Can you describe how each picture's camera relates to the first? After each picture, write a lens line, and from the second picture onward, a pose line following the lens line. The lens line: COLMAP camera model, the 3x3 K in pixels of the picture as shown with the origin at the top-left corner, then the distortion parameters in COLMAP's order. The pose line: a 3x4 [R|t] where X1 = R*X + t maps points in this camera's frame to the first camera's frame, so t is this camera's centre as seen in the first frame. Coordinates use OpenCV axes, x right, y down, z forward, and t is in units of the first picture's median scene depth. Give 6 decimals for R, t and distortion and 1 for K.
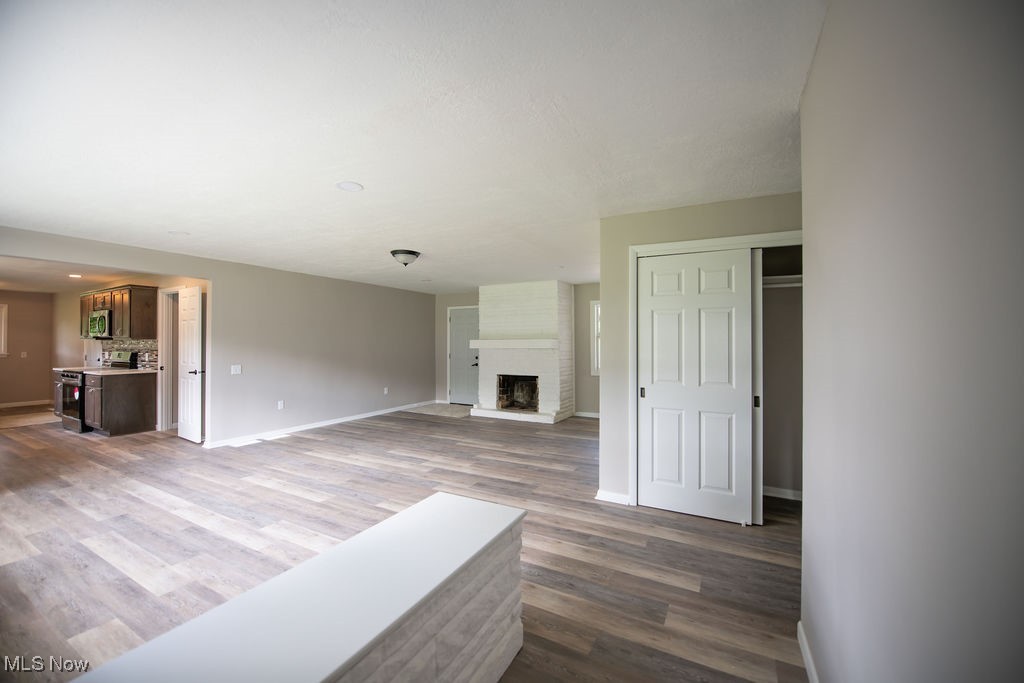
lens RADIAL K [[401.6, 0, 511.0], [0, 401.6, 339.7], [0, 0, 1]] dist [-0.016534, 0.000551]
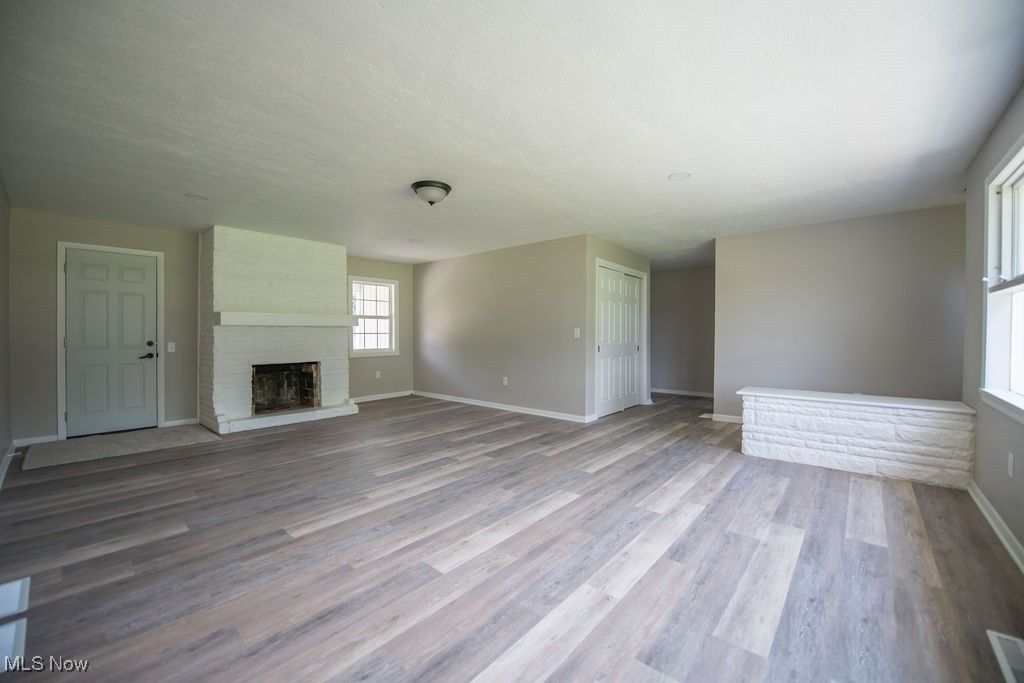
lens RADIAL K [[401.6, 0, 513.5], [0, 401.6, 338.0], [0, 0, 1]] dist [-0.016534, 0.000551]
pose [[0.223142, -0.006491, 0.974764, -1.240641], [-0.006227, 0.999948, 0.008084, 0.070153], [-0.974766, -0.007874, 0.223090, 0.897315]]
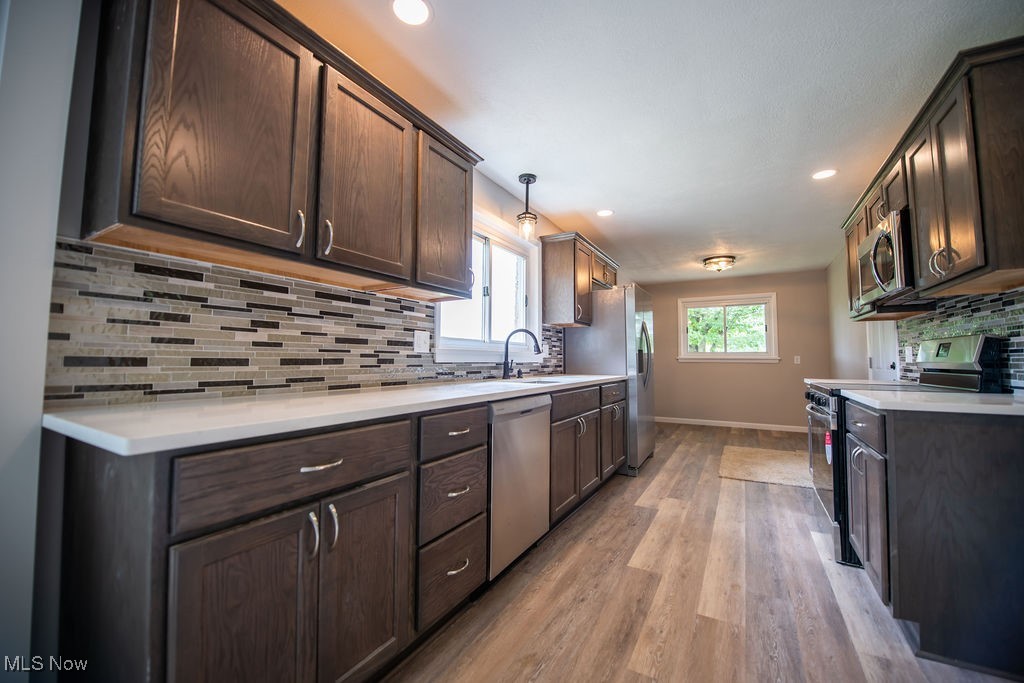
lens RADIAL K [[401.6, 0, 510.7], [0, 401.6, 335.1], [0, 0, 1]] dist [-0.016534, 0.000551]
pose [[-0.031744, -0.062319, -0.997551, -0.643114], [0.003891, 0.998039, -0.062473, 0.046972], [0.999488, -0.005864, -0.031439, 0.642521]]
